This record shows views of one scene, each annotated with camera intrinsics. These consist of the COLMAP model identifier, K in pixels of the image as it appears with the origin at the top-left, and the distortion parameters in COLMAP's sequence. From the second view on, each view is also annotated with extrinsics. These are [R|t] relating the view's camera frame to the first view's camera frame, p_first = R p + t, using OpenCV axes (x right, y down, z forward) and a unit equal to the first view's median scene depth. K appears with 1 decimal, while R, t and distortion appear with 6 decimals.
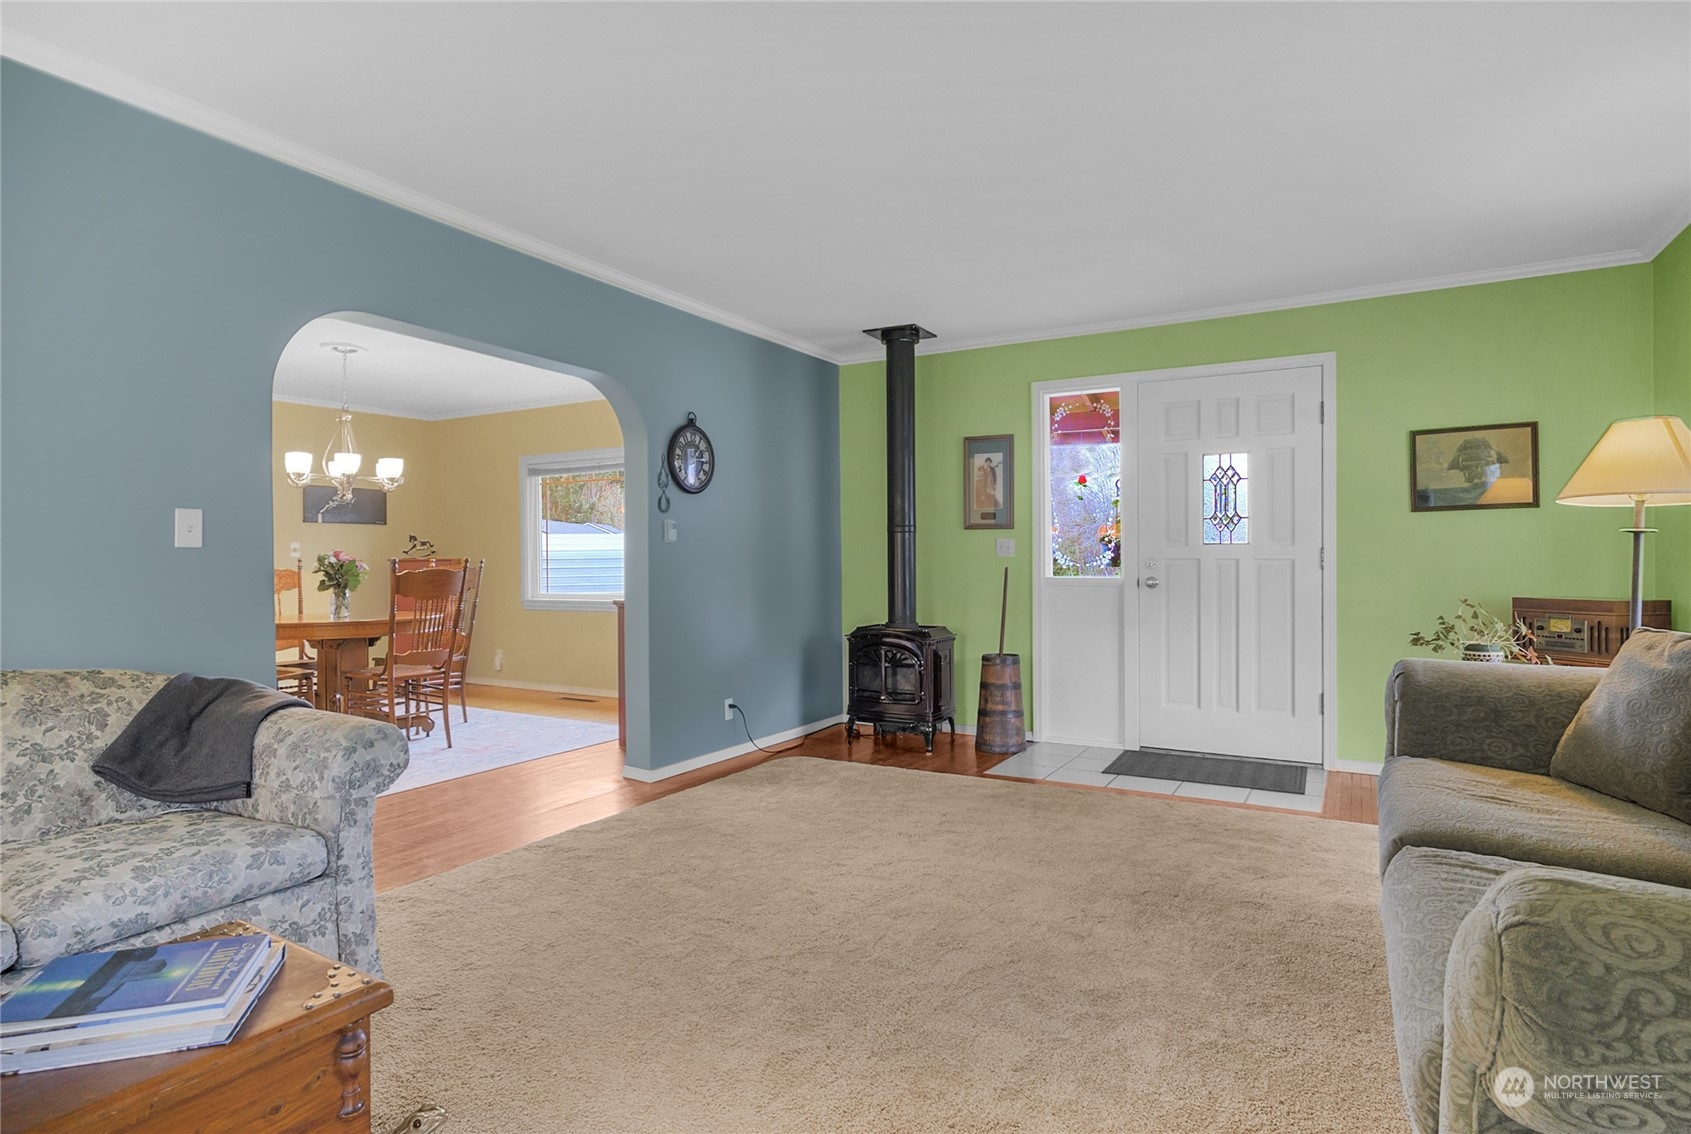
lens RADIAL K [[835.8, 0, 844.6], [0, 835.8, 566.1], [0, 0, 1]] dist [0.001874, 0.000112]
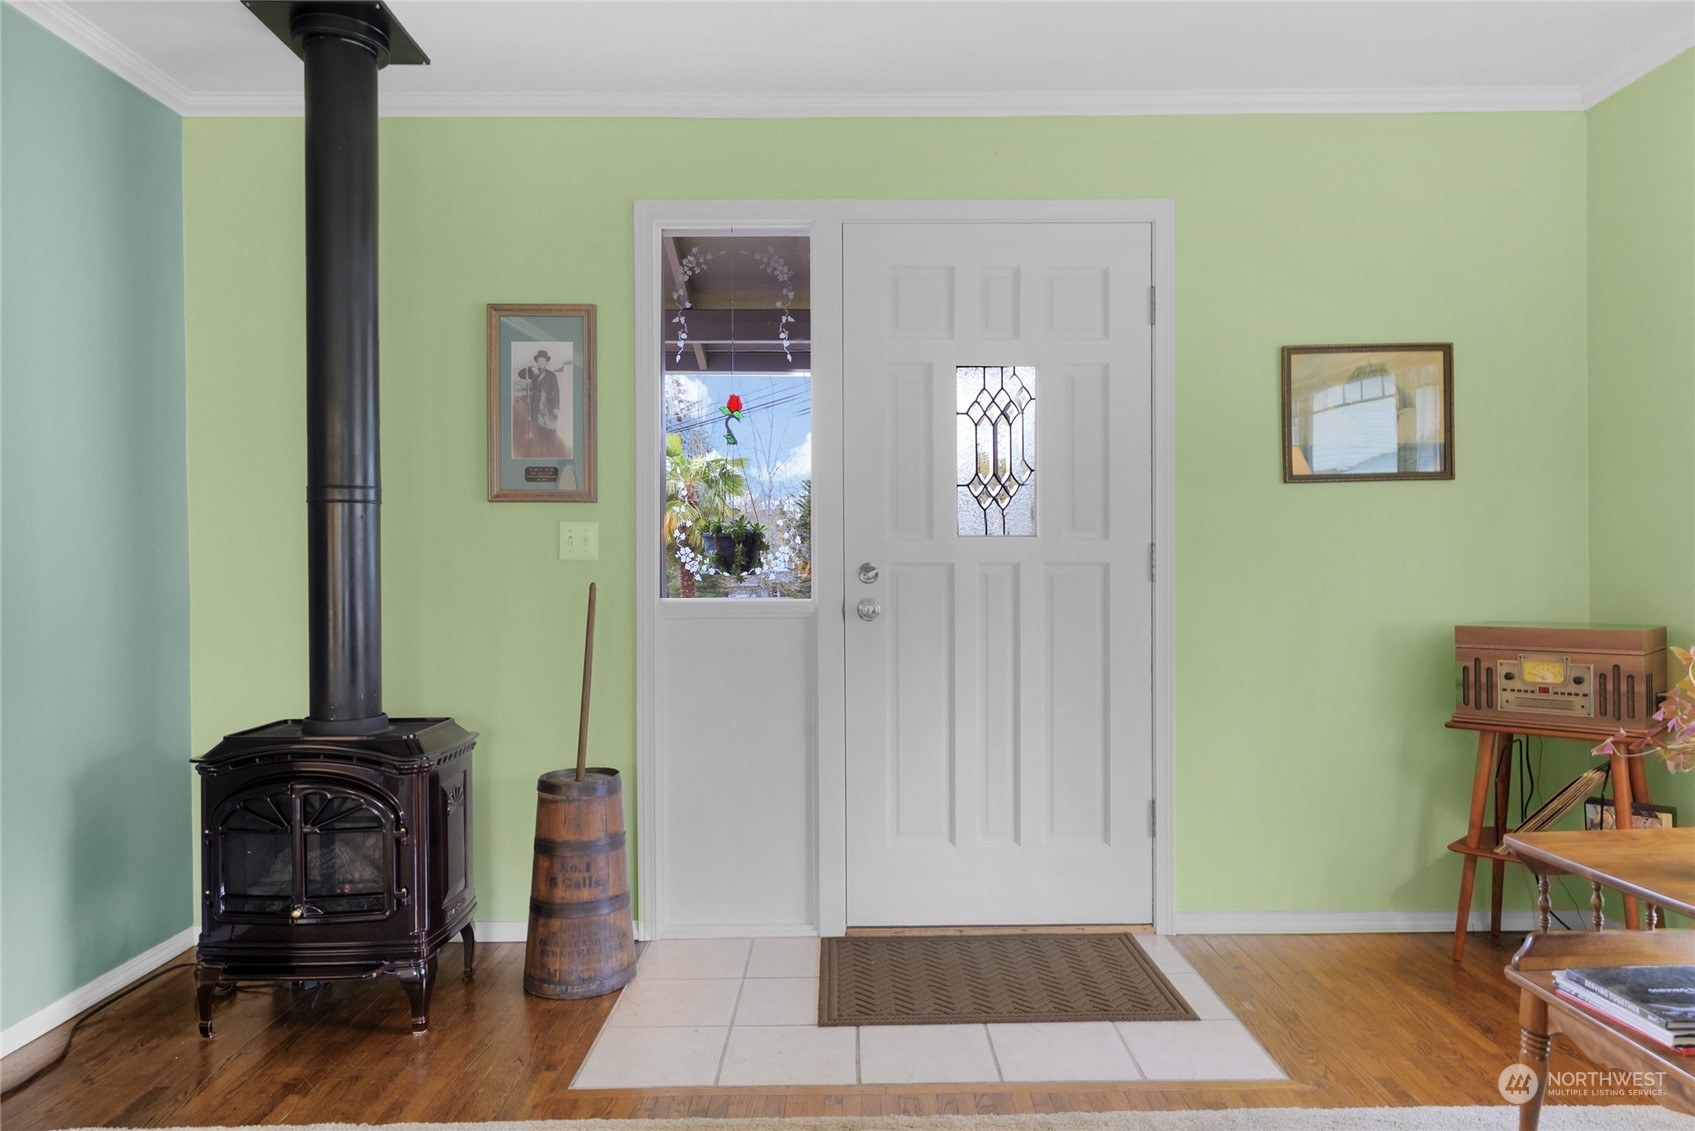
lens RADIAL K [[1056.4, 0, 794.0], [0, 1056.4, 559.4], [0, 0, 1]] dist [-0.006620, 0.001473]
pose [[0.881767, -0.000972, 0.471684, 0.017347], [0.007930, 0.999887, -0.012764, -0.003438], [-0.471618, 0.014996, 0.881675, 0.434554]]
